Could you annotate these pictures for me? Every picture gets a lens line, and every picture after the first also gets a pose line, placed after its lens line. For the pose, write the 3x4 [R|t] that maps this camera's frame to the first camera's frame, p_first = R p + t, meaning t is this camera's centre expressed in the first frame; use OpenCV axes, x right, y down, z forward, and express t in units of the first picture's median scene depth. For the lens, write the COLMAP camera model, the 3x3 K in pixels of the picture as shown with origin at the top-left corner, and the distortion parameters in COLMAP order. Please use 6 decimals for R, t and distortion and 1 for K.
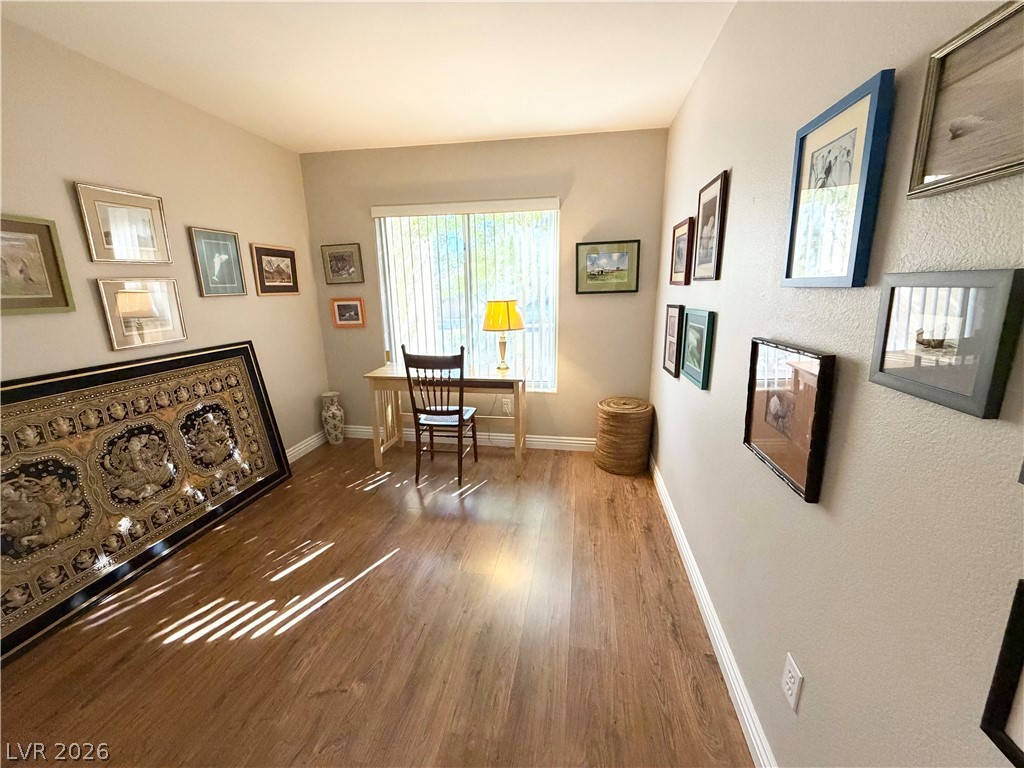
lens RADIAL K [[406.7, 0, 510.3], [0, 406.7, 384.4], [0, 0, 1]] dist [-0.001067, 0.000092]
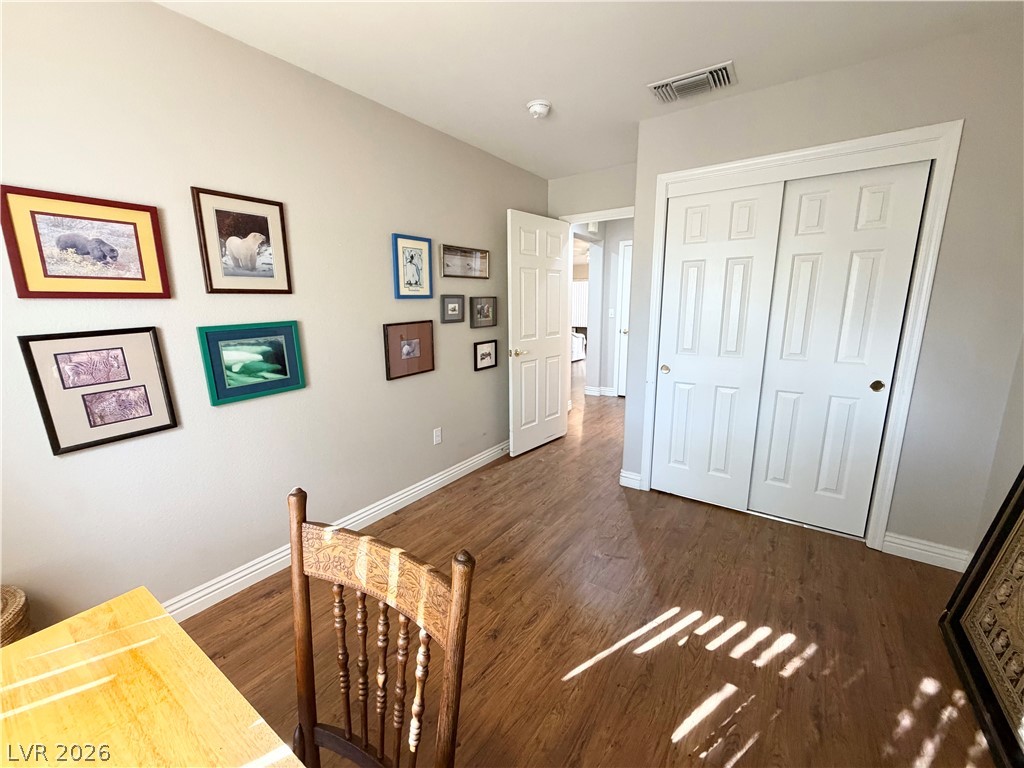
lens RADIAL K [[406.7, 0, 510.3], [0, 406.7, 384.4], [0, 0, 1]] dist [-0.001067, 0.000092]
pose [[-0.904017, -0.072970, 0.421223, -0.586815], [0.117825, 0.904630, 0.409586, -0.437146], [-0.410938, 0.419904, -0.809204, 1.831304]]
